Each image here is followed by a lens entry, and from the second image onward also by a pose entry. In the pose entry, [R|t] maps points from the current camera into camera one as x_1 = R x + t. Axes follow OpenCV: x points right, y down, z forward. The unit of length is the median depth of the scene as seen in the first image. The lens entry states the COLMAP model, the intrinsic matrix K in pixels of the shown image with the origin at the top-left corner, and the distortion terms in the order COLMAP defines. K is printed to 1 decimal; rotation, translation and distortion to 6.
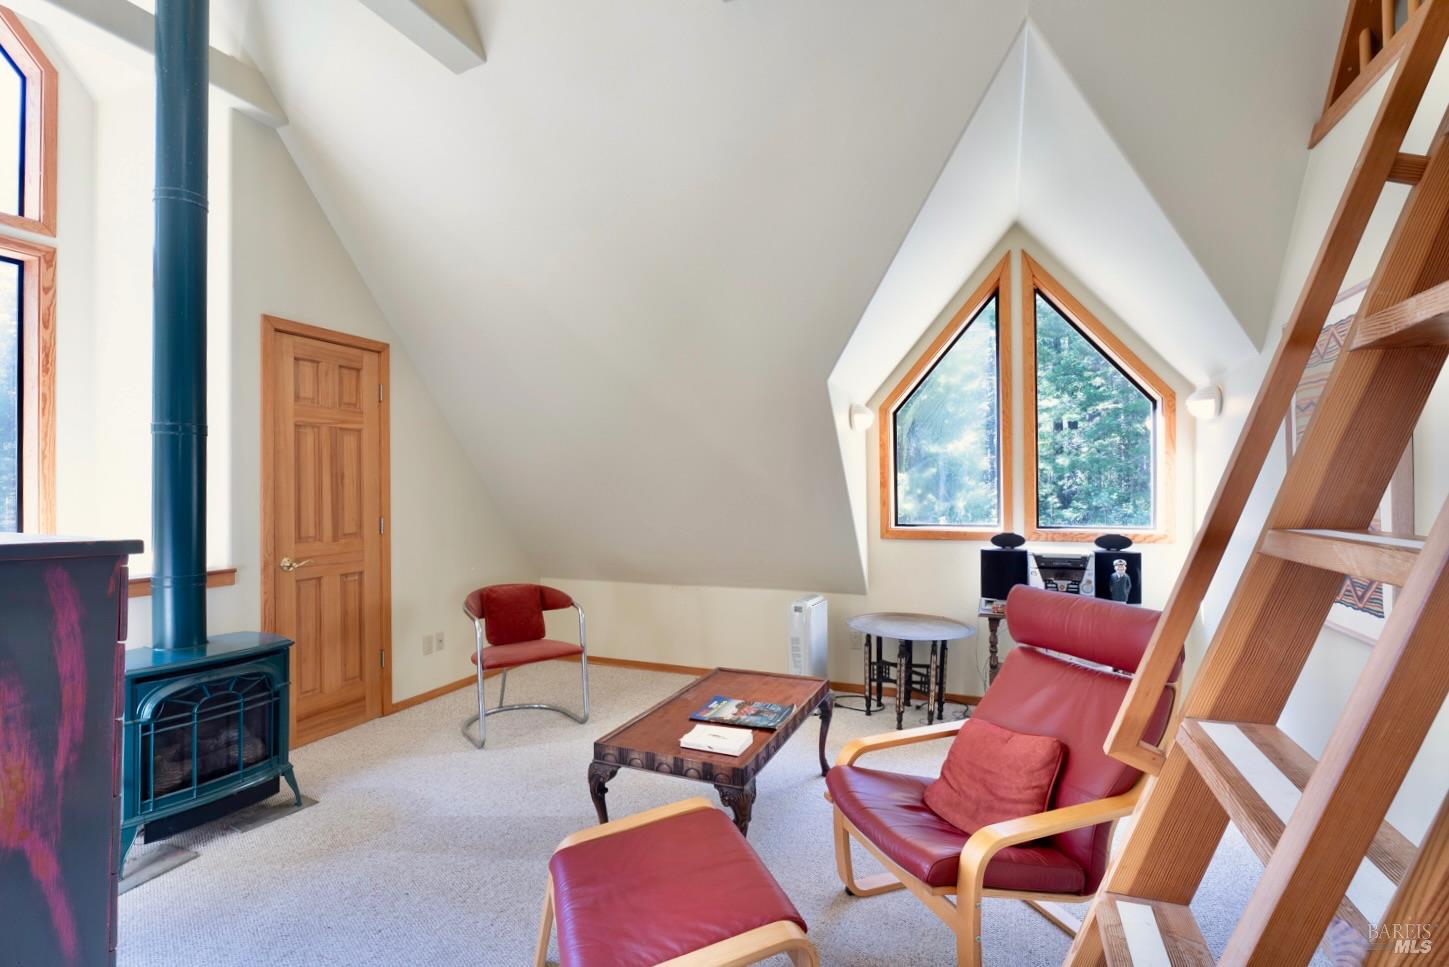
lens RADIAL K [[678.3, 0, 724.5], [0, 678.3, 483.5], [0, 0, 1]] dist [-0.013718, -0.000017]
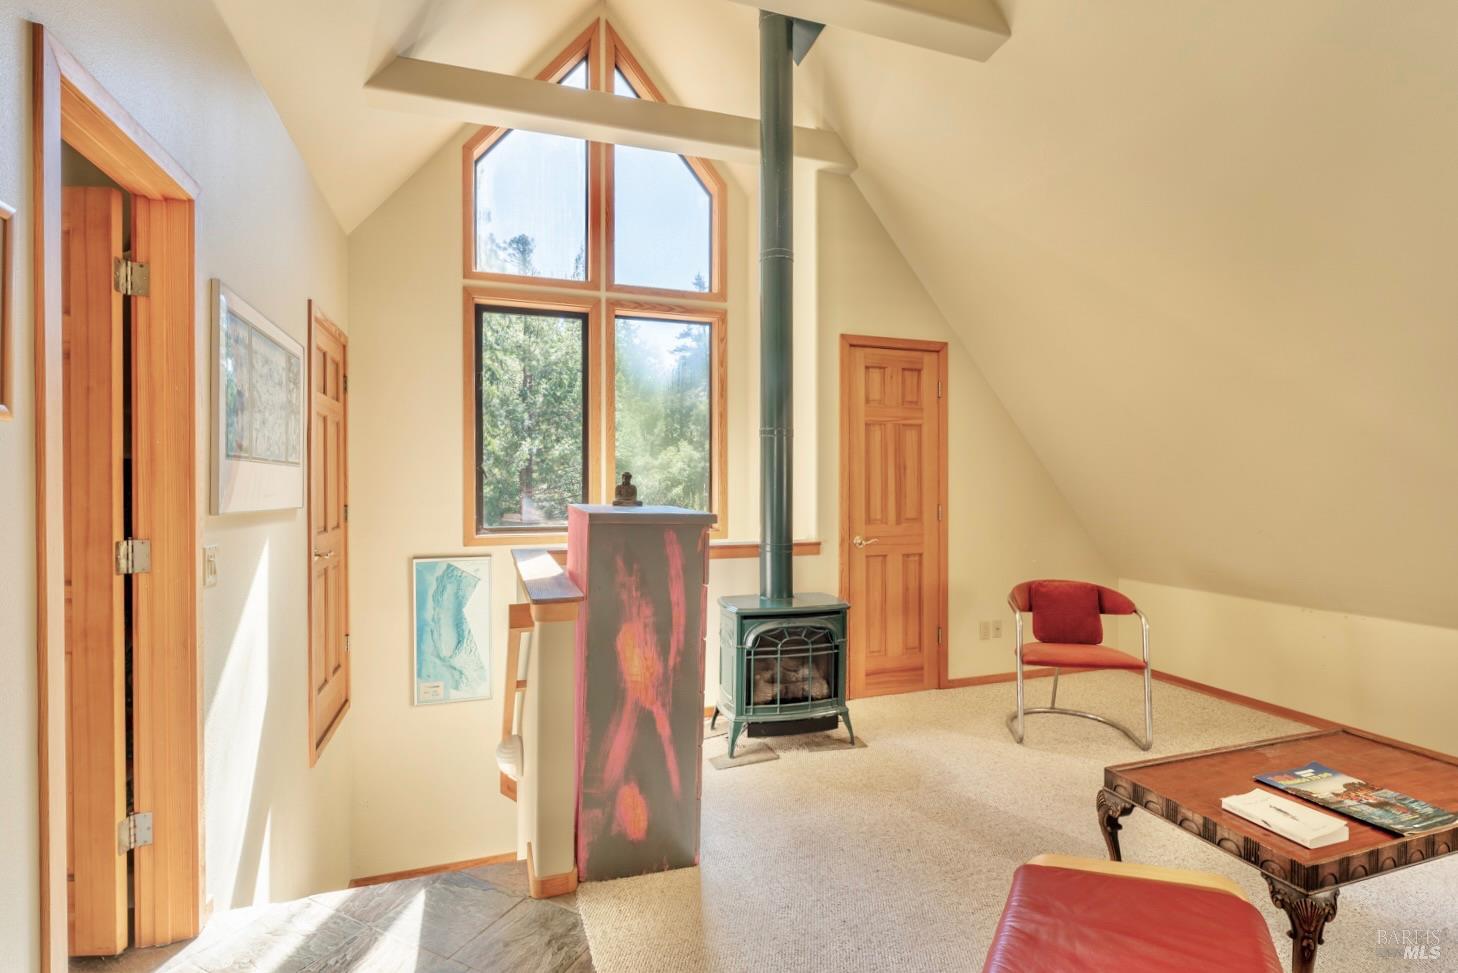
lens RADIAL K [[676.3, 0, 729.0], [0, 676.3, 486.5], [0, 0, 1]] dist [-0.001805, -0.000184]
pose [[0.664277, 0.011346, -0.747400, 0.108055], [0.002769, 0.999841, 0.017639, 0.000907], [0.747481, -0.013787, 0.664140, 0.046847]]
